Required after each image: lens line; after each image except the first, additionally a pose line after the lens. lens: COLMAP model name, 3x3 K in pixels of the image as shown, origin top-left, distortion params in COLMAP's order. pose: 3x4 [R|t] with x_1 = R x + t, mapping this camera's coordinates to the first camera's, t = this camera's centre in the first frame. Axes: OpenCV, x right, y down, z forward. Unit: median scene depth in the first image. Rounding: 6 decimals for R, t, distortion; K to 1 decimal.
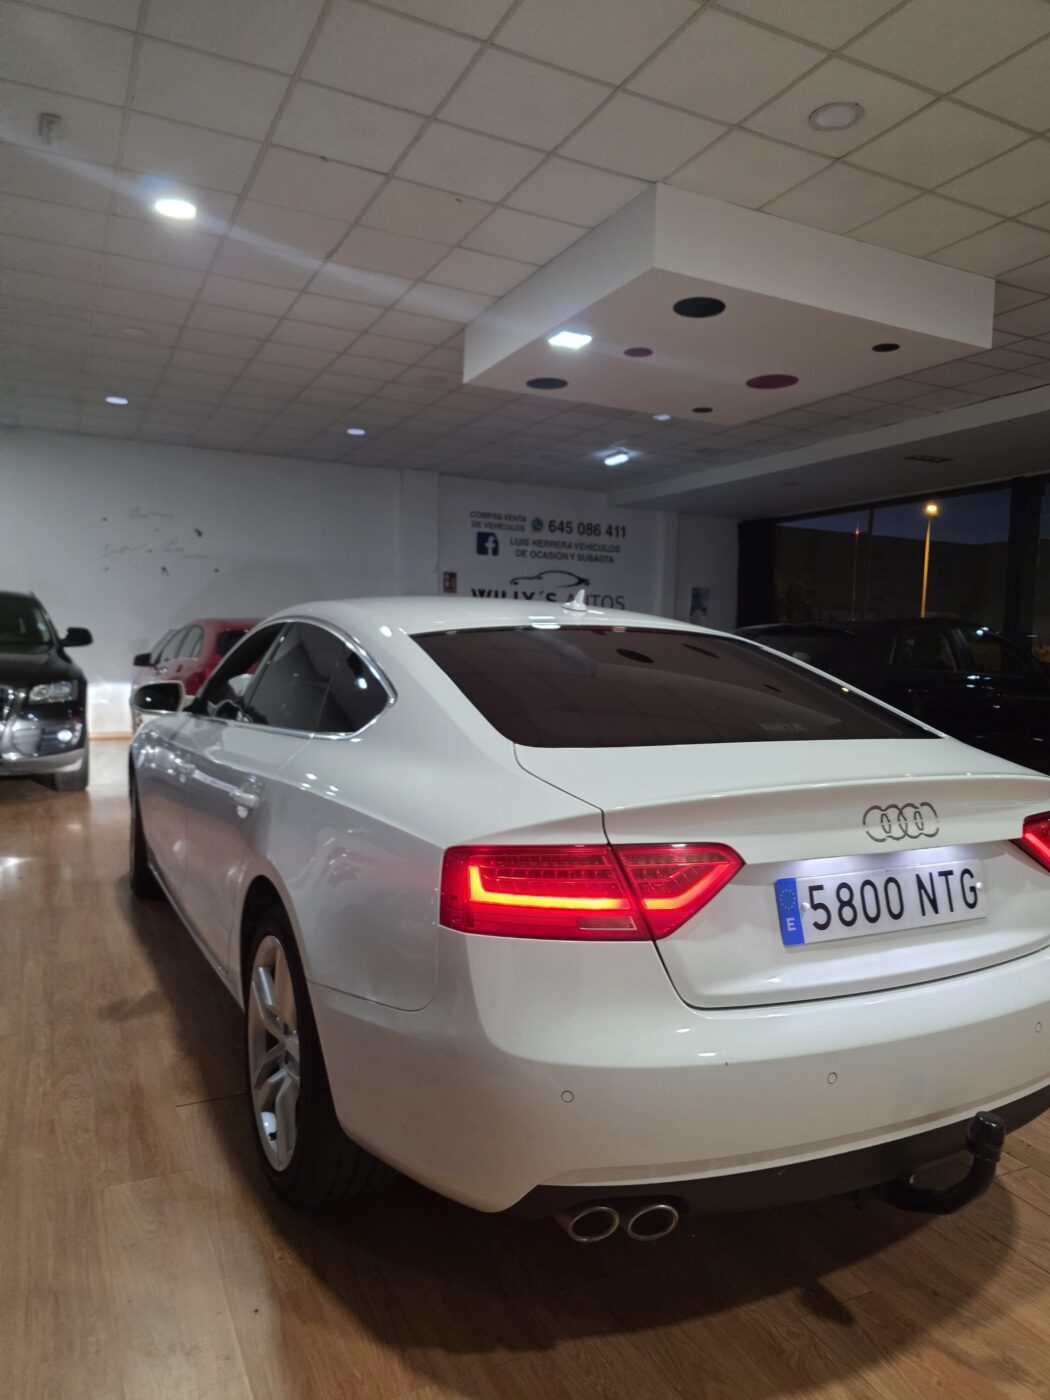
lens RADIAL K [[965.9, 0, 538.4], [0, 965.9, 697.0], [0, 0, 1]] dist [0.063009, -0.066481]
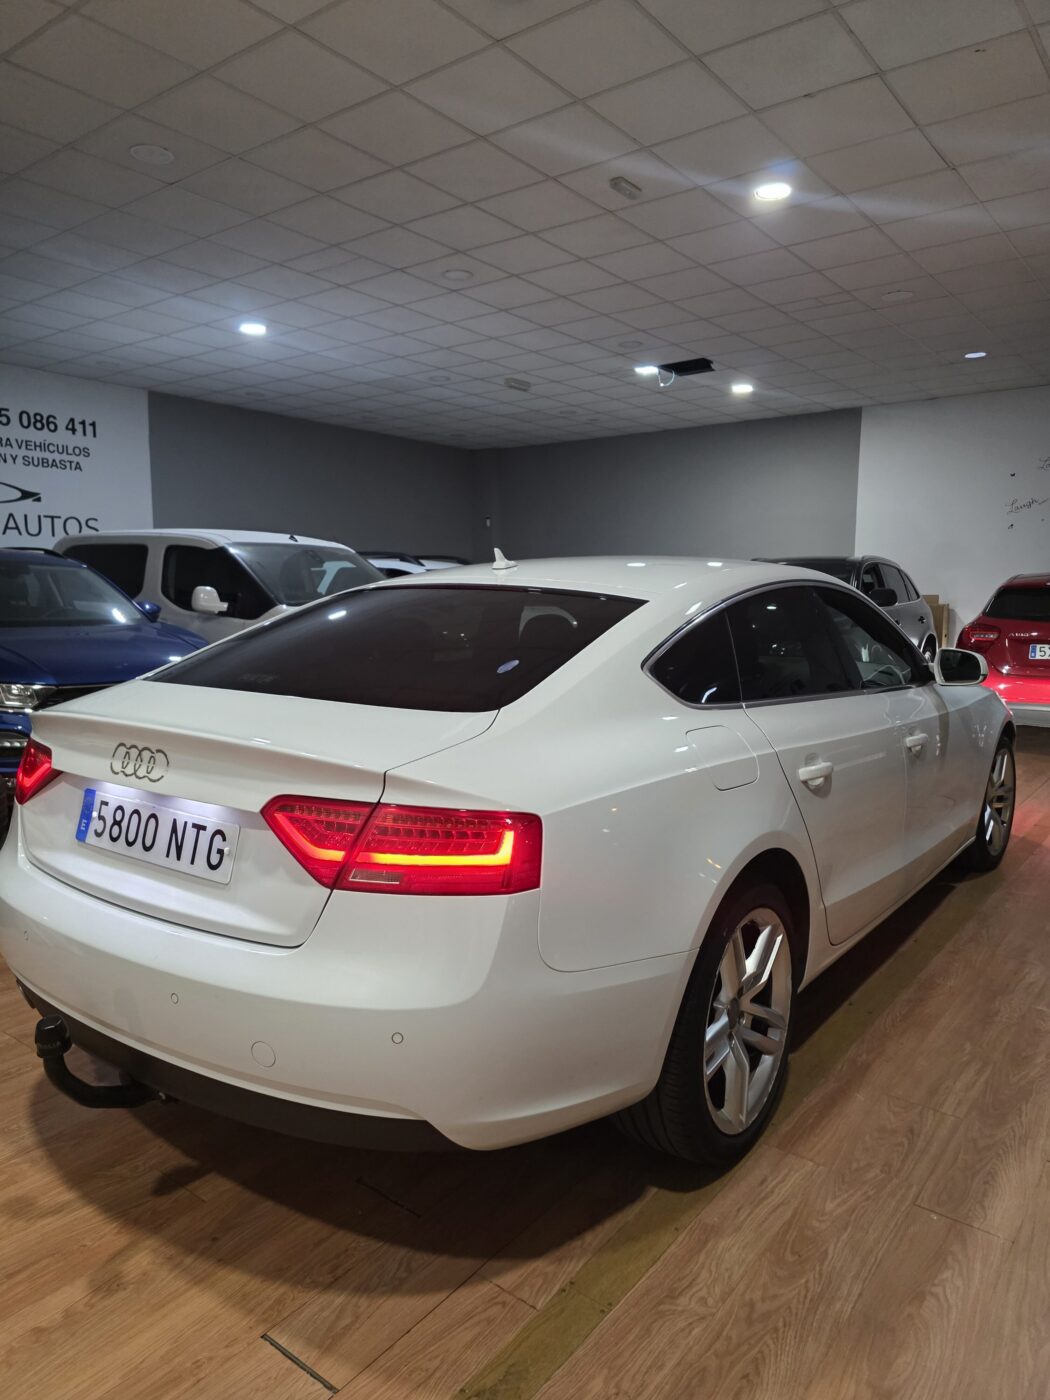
lens RADIAL K [[965.9, 0, 538.4], [0, 965.9, 697.0], [0, 0, 1]] dist [0.063009, -0.066481]
pose [[0.428924, 0.077223, -0.900034, 1.484348], [-0.040954, 0.996977, 0.066023, -0.033612], [0.902412, 0.008541, 0.430790, 0.898708]]
